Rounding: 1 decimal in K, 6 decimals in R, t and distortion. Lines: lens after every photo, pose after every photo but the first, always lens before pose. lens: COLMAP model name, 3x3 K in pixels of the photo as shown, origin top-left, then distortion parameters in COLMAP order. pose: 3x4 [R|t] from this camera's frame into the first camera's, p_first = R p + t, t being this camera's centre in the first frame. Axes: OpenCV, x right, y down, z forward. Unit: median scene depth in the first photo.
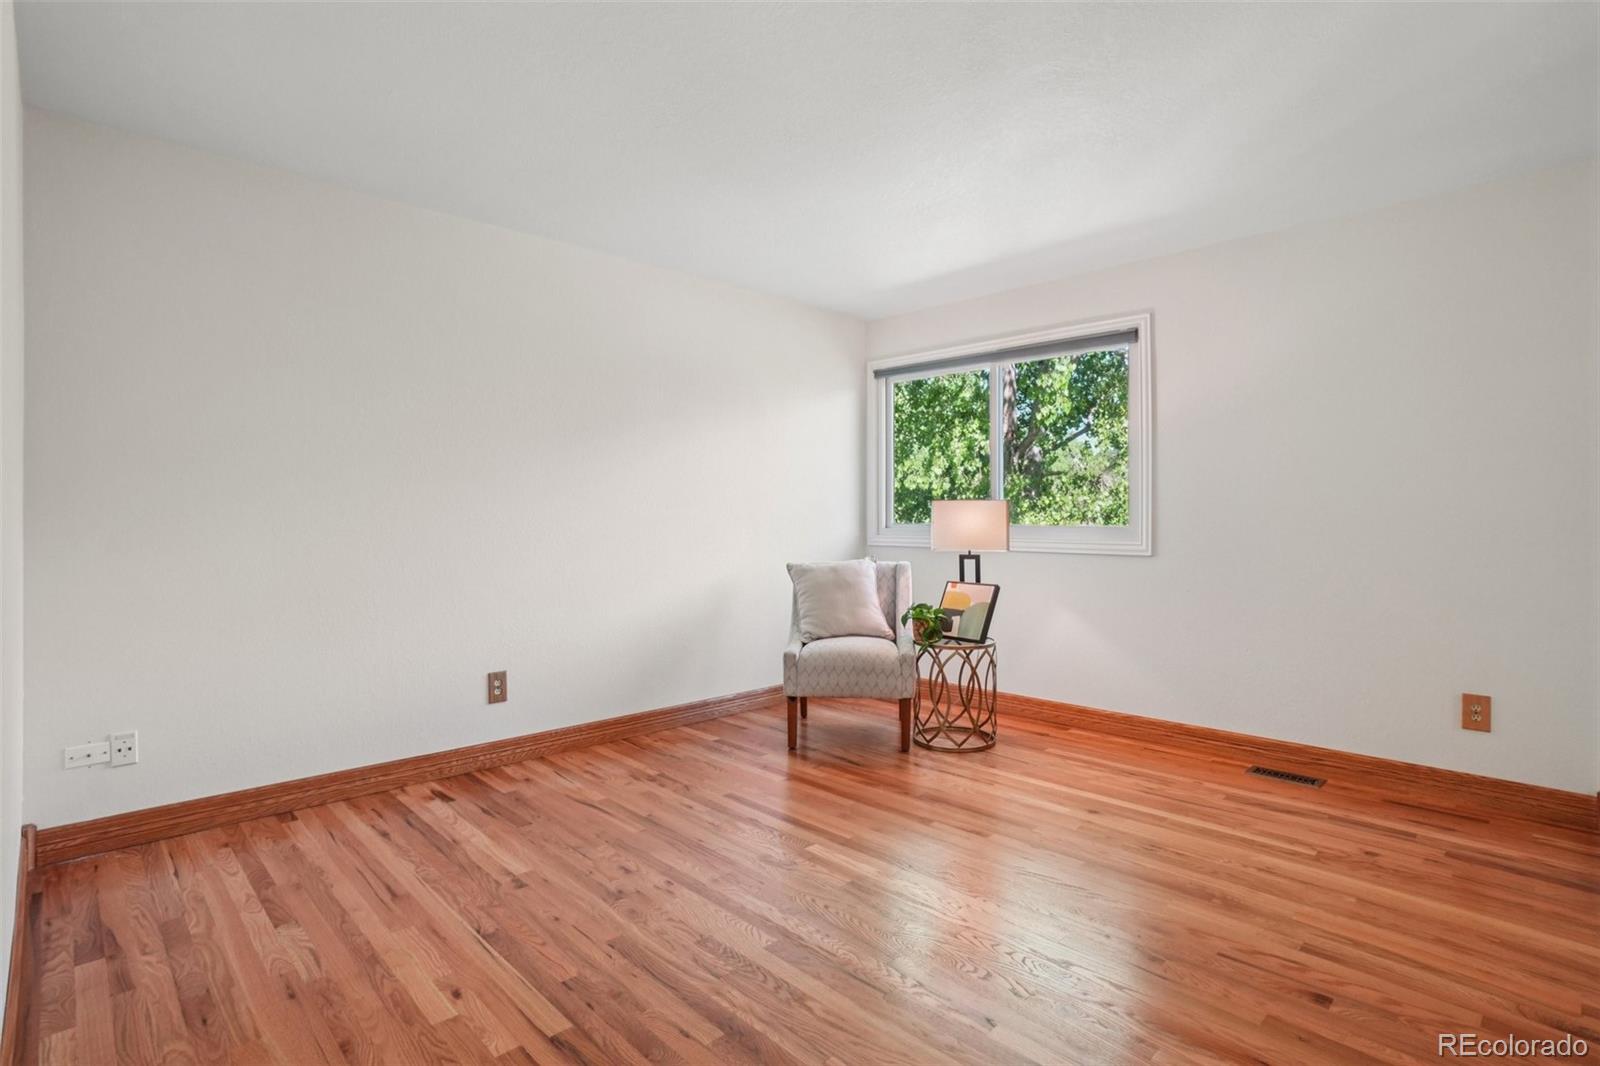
lens RADIAL K [[810.6, 0, 796.7], [0, 810.6, 502.9], [0, 0, 1]] dist [-0.051107, 0.023642]
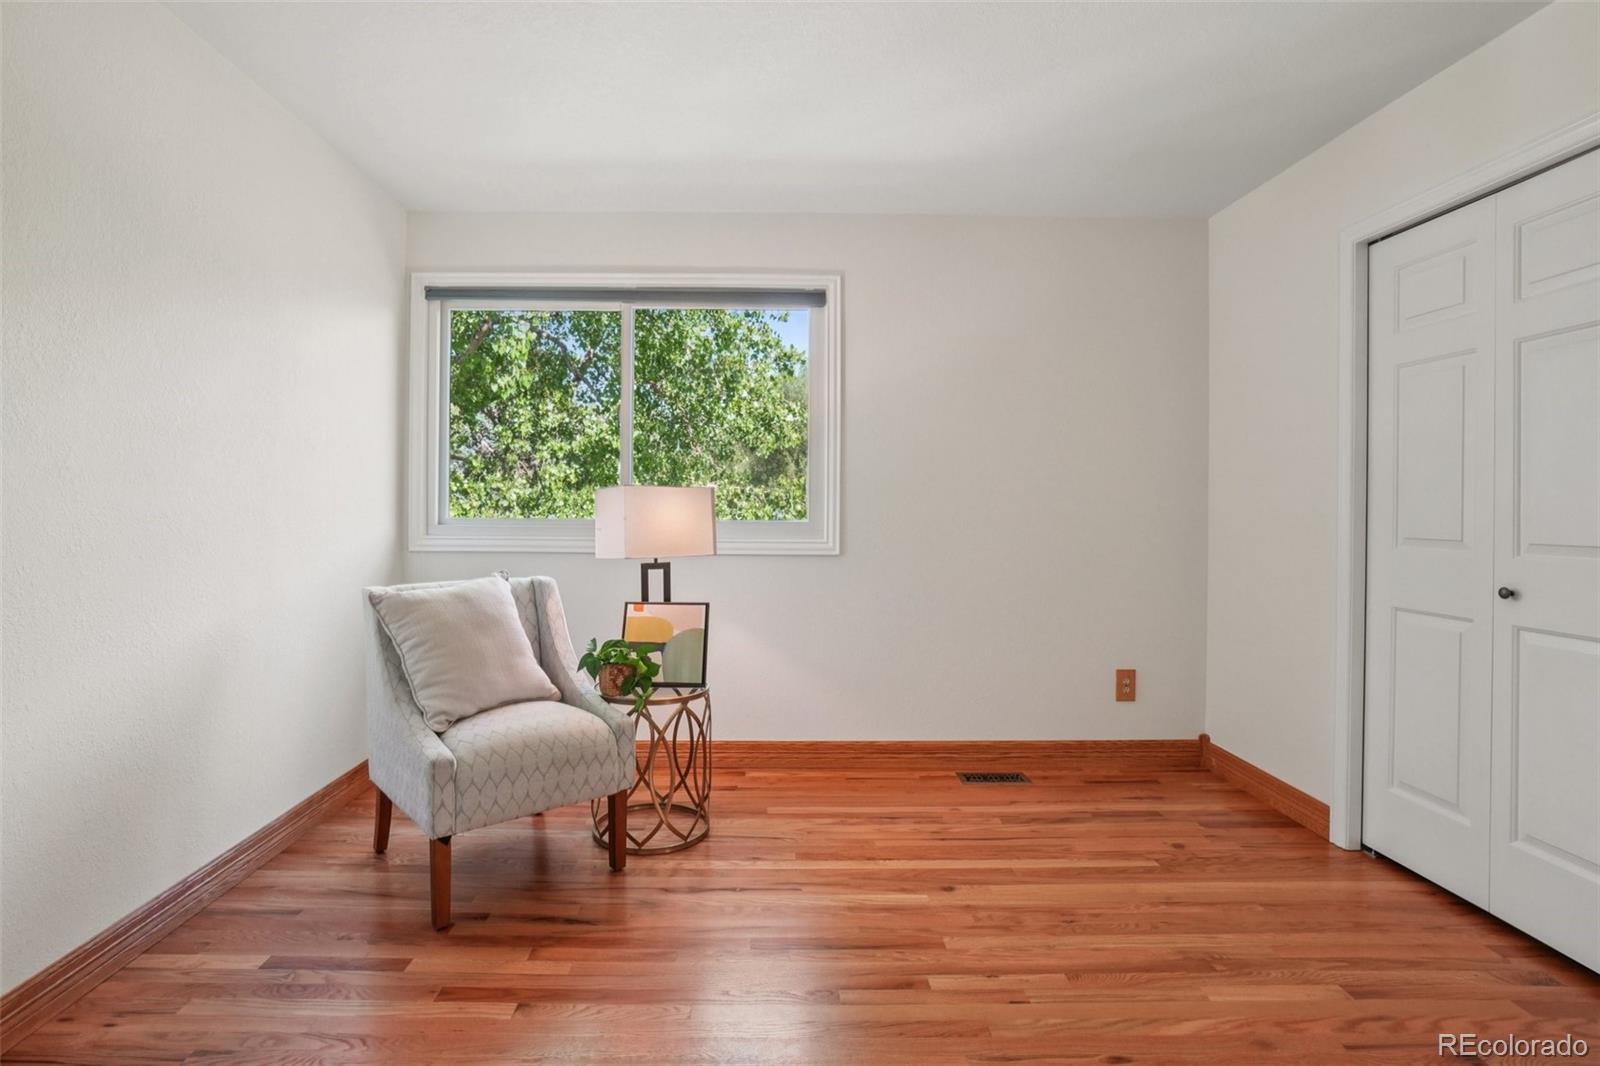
lens RADIAL K [[810.6, 0, 796.7], [0, 810.6, 502.9], [0, 0, 1]] dist [-0.051107, 0.023642]
pose [[0.682220, 0.005874, 0.731124, -0.231146], [-0.017285, 0.999818, 0.008095, 0.003195], [-0.730943, -0.018160, 0.682197, 0.436847]]
